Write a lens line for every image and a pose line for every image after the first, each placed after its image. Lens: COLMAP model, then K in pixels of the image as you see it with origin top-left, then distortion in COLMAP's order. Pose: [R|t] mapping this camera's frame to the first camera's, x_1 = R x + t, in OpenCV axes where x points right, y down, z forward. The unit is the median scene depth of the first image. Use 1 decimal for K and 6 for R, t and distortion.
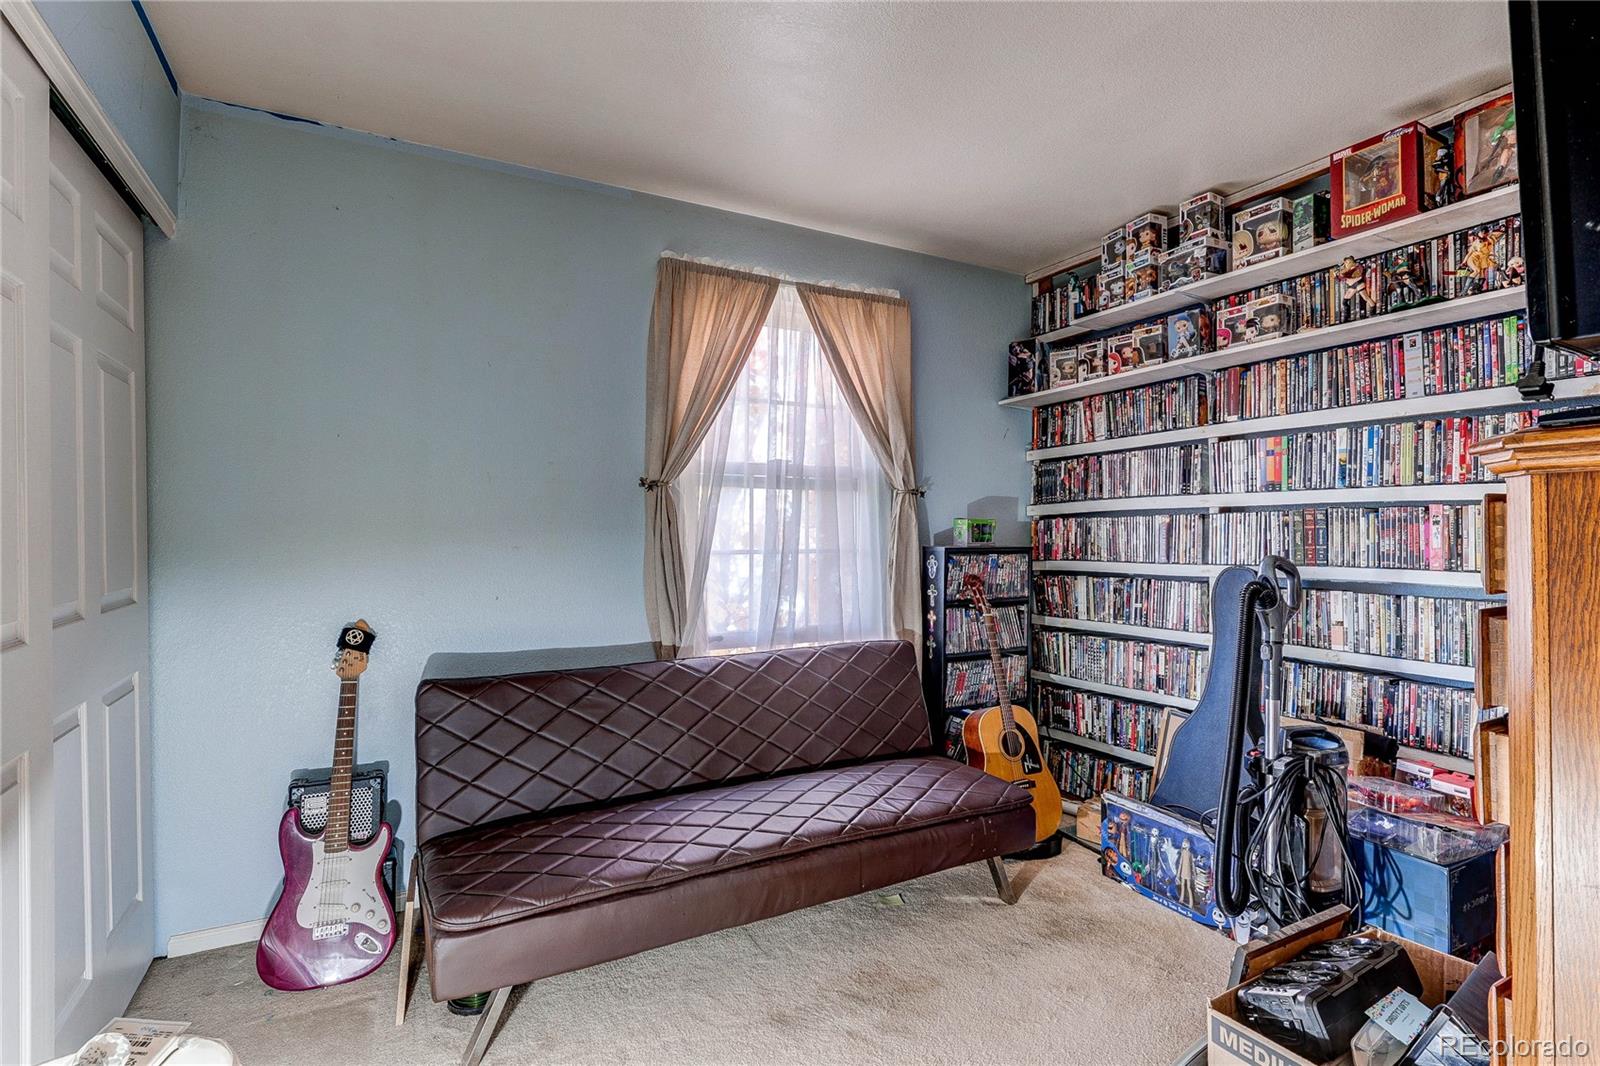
lens RADIAL K [[767.5, 0, 800.0], [0, 767.5, 533.0], [0, 0, 1]] dist [-0.010234, -0.000075]
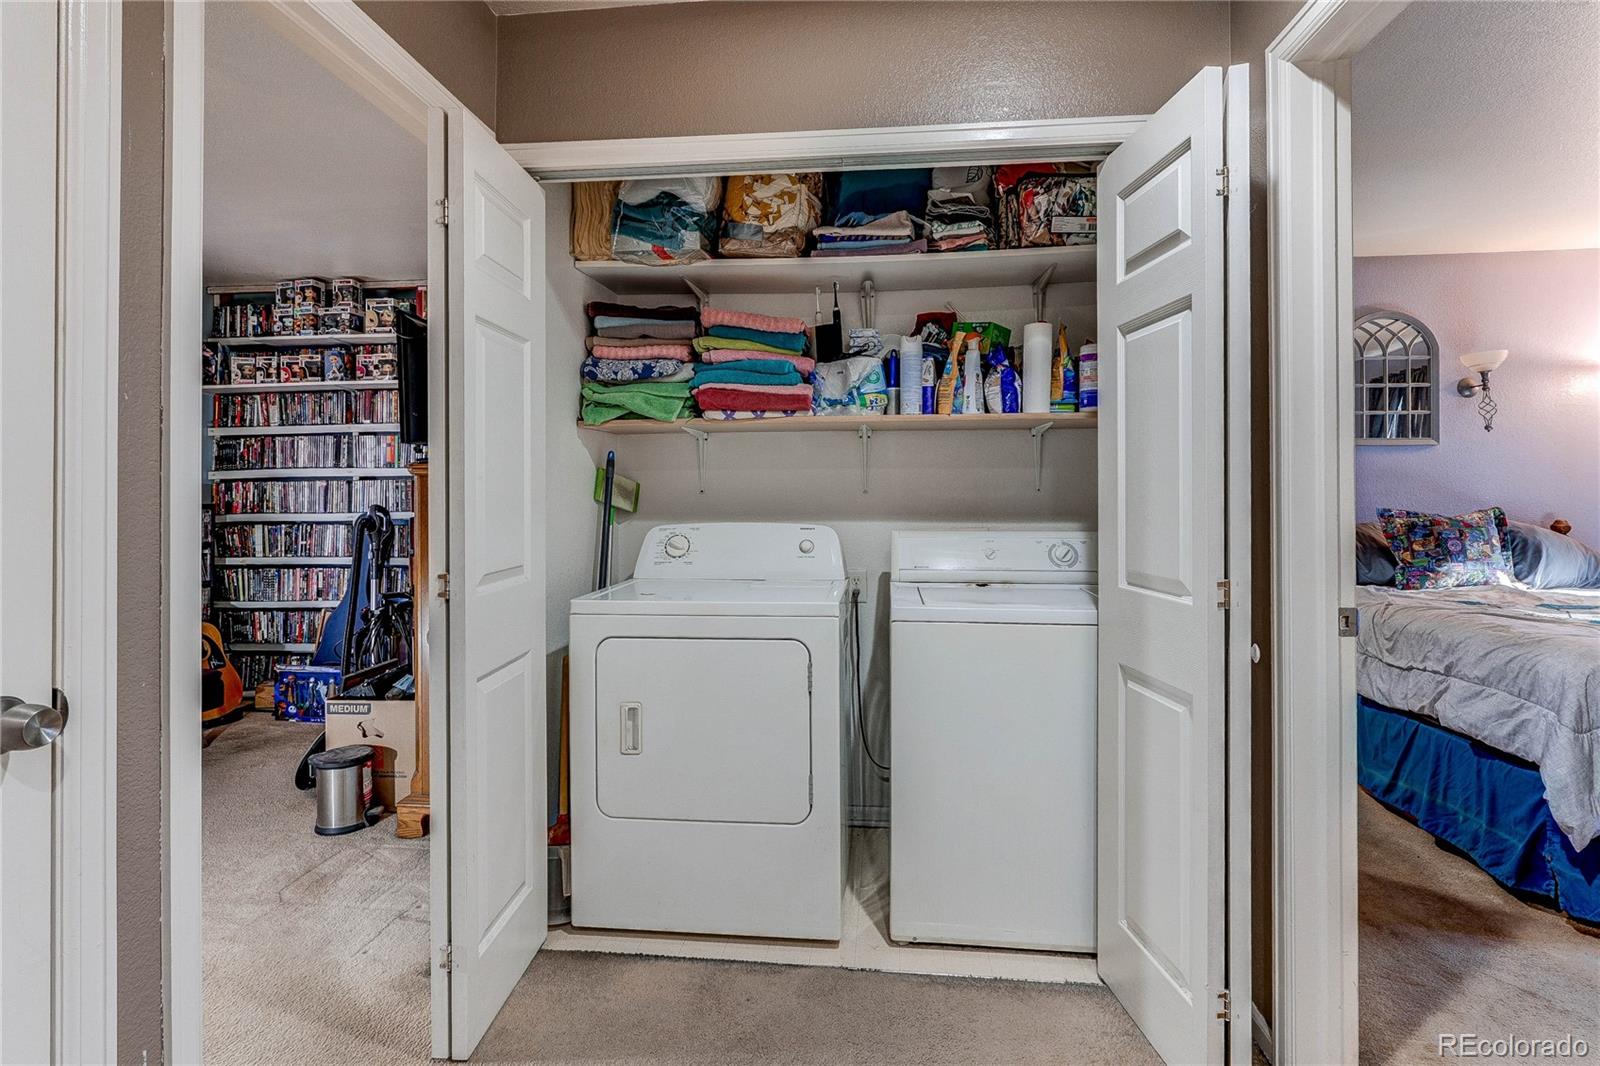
lens RADIAL K [[762.8, 0, 799.9], [0, 762.8, 489.9], [0, 0, 1]] dist [-0.002091, -0.000387]
pose [[0.562259, 0.003564, 0.826954, -0.236203], [0.001424, 0.999985, -0.005279, 0.003793], [-0.826960, 0.004146, 0.562245, -0.622267]]
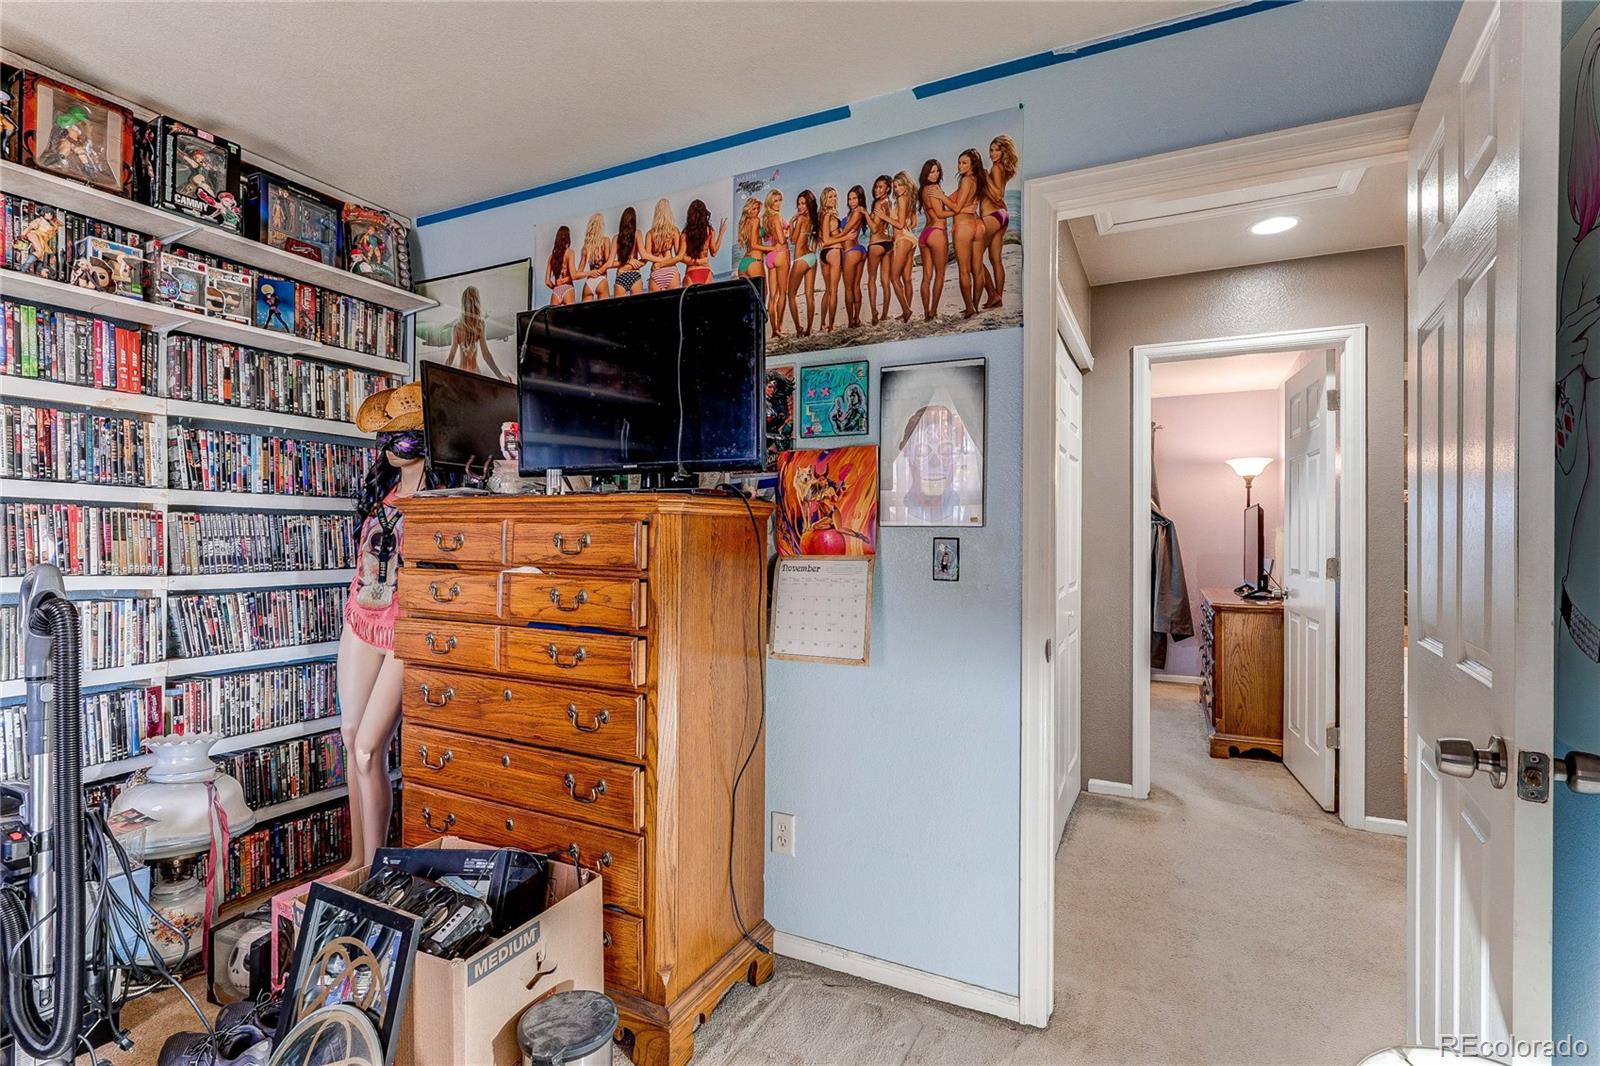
lens RADIAL K [[739.0, 0, 803.1], [0, 739.0, 541.1], [0, 0, 1]] dist [-0.001604, -0.000193]
pose [[-0.582787, -0.005772, 0.812604, -0.252244], [-0.006518, 0.999976, 0.002429, 0.001162], [-0.812599, -0.003881, -0.582811, 0.493174]]
